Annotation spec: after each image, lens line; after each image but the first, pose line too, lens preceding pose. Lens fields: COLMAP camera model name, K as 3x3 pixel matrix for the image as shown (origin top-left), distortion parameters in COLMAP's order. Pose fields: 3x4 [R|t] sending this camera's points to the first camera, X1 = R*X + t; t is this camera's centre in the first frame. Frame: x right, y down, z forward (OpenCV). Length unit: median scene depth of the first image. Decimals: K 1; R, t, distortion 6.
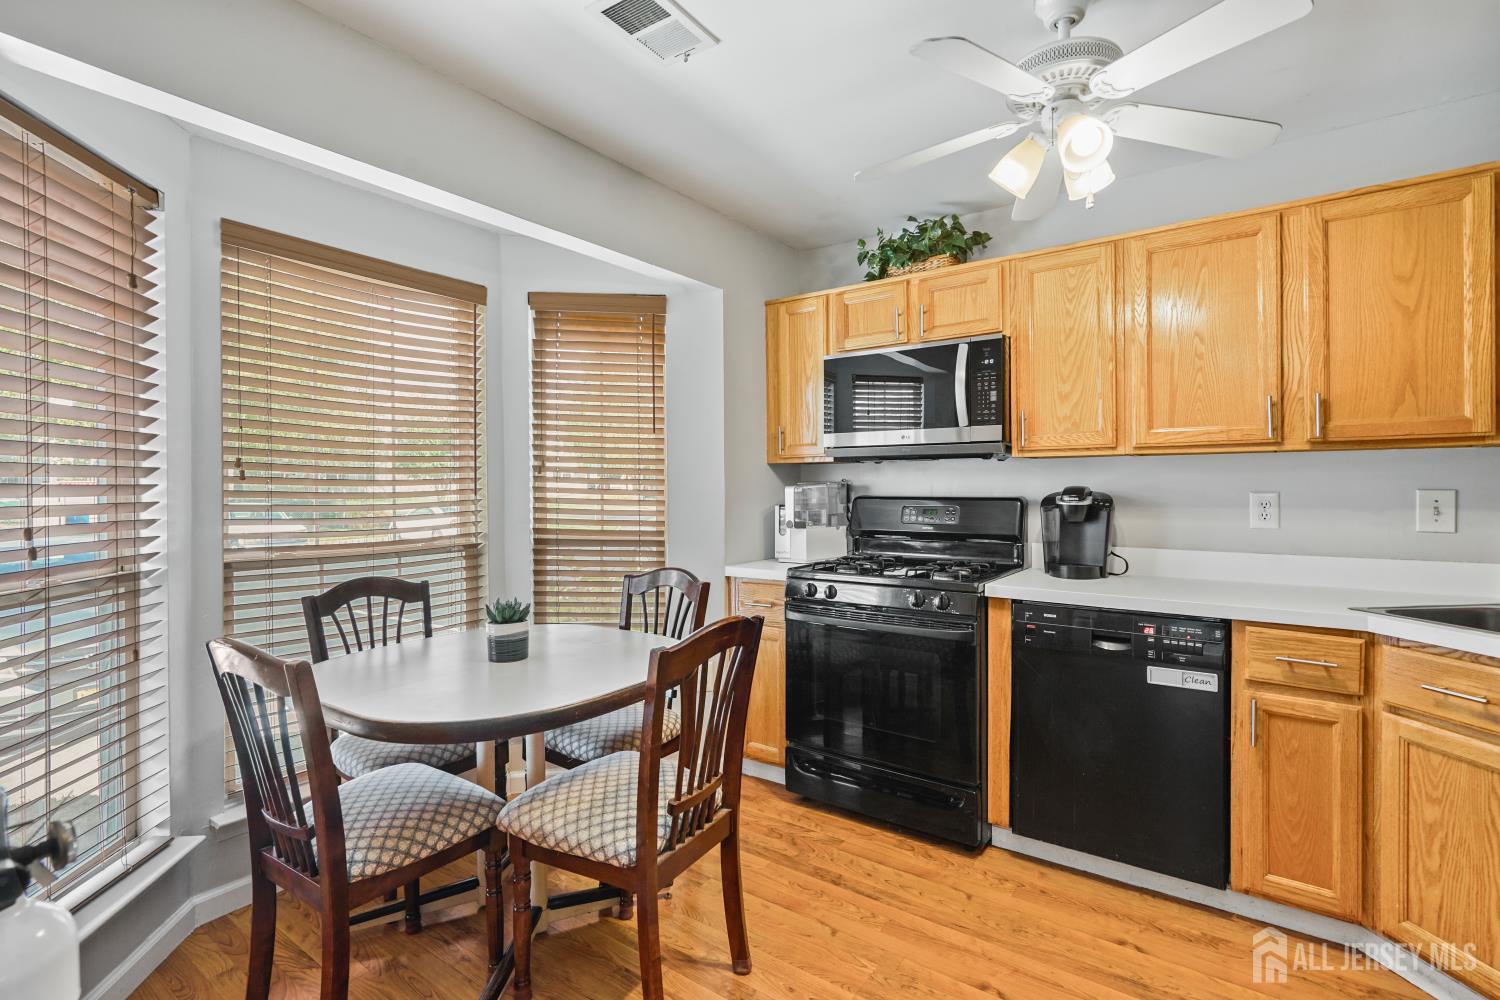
lens RADIAL K [[701.3, 0, 745.6], [0, 701.3, 495.6], [0, 0, 1]] dist [-0.001727, 0.001915]
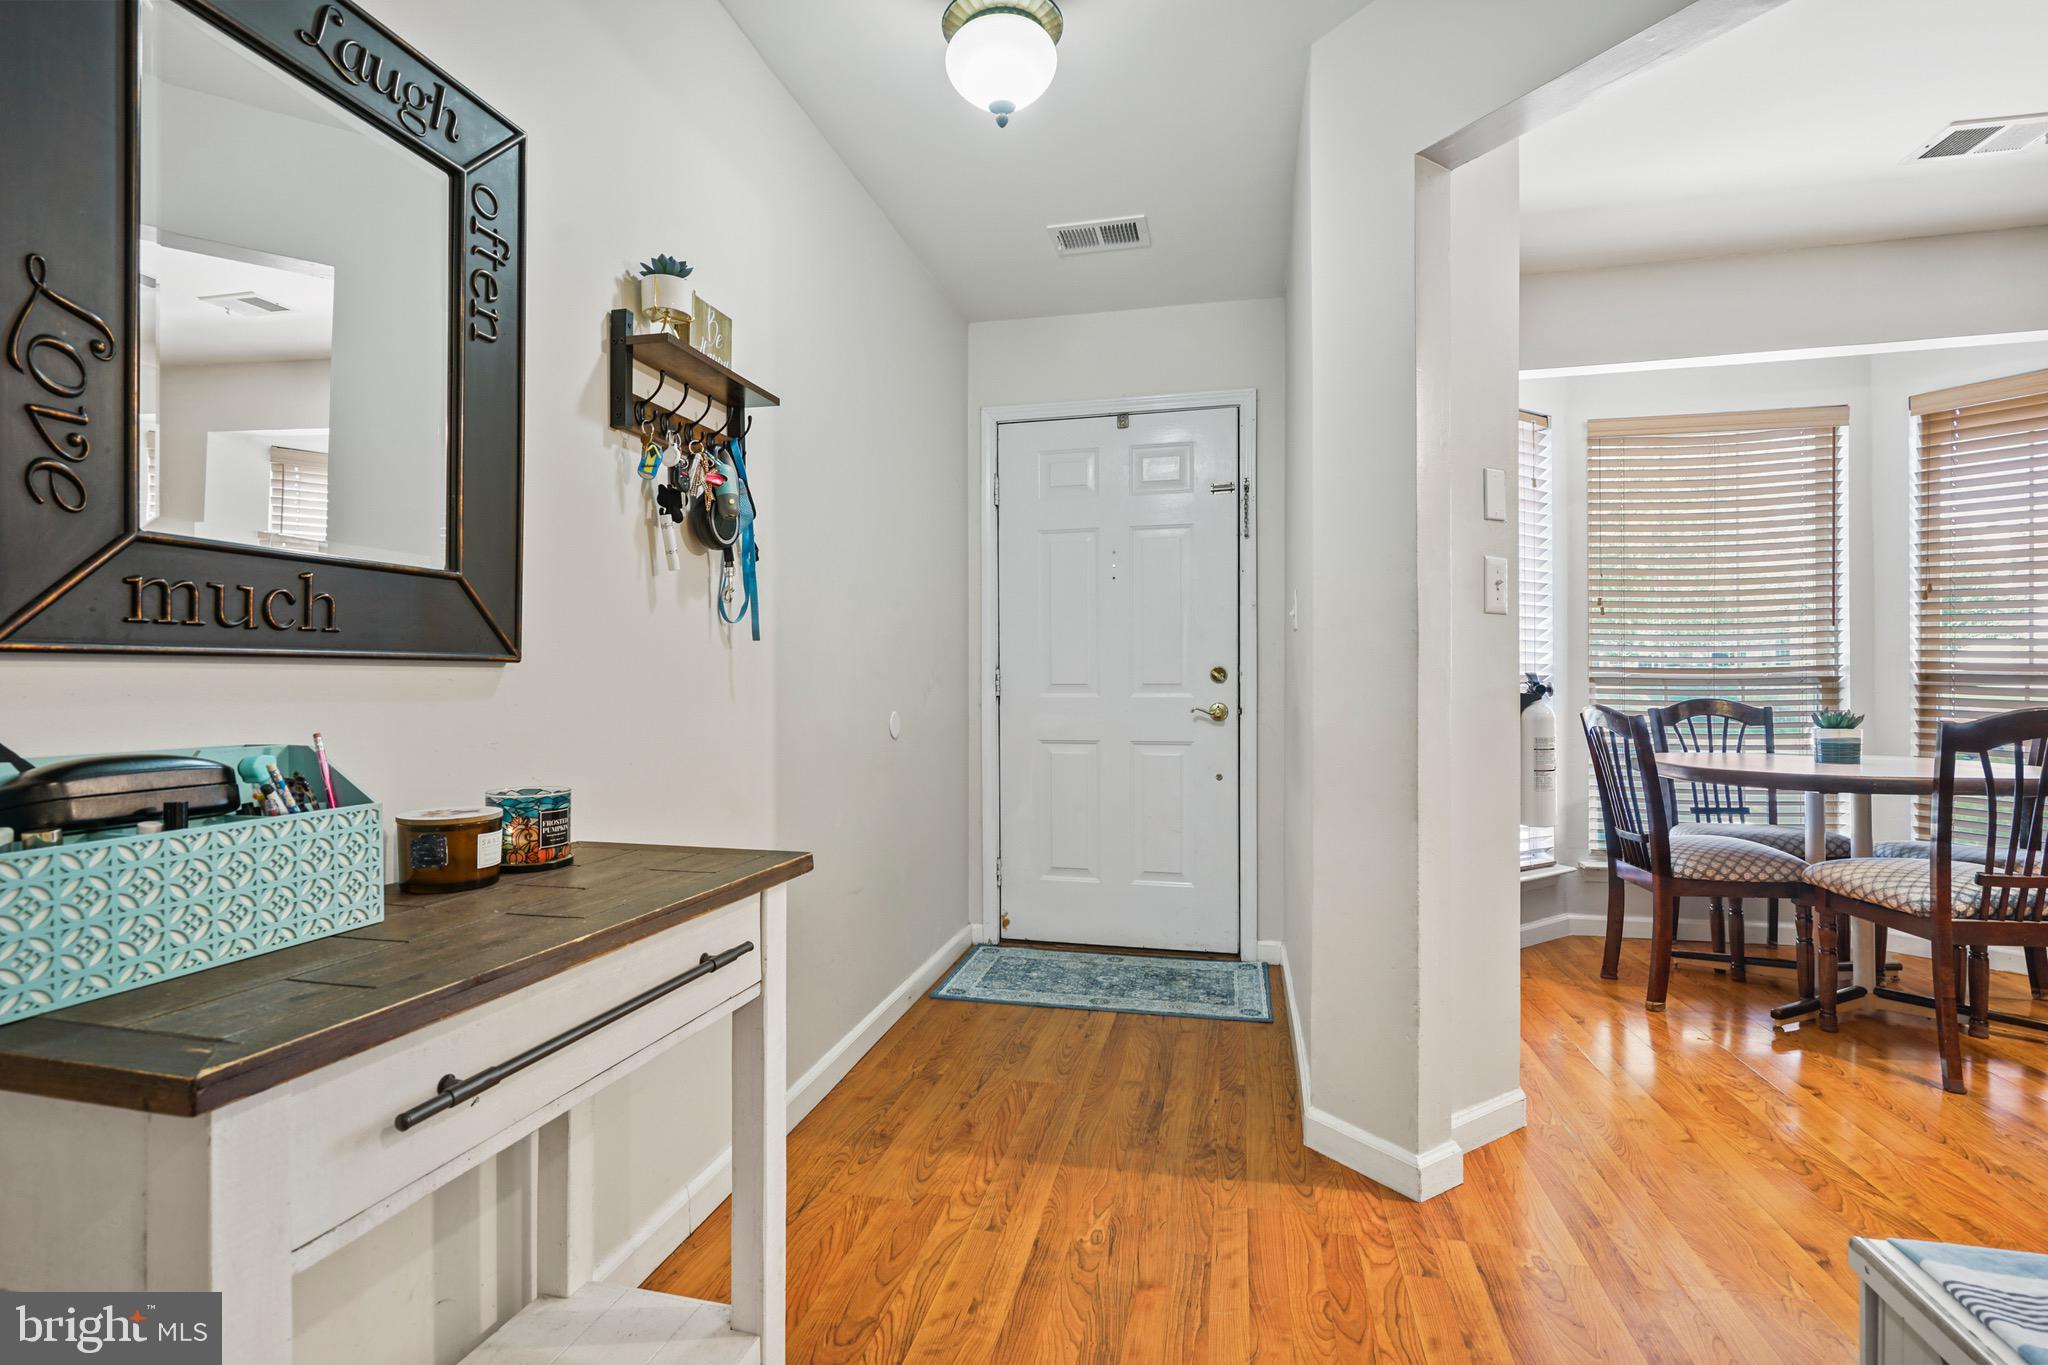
lens RADIAL K [[957.5, 0, 1010.8], [0, 957.5, 676.6], [0, 0, 1]] dist [-0.001727, 0.001915]
pose [[0.386168, -0.003372, -0.922422, 0.485124], [-0.008272, 0.999940, -0.007118, 0.109969], [0.922391, 0.010379, 0.386117, -0.681402]]
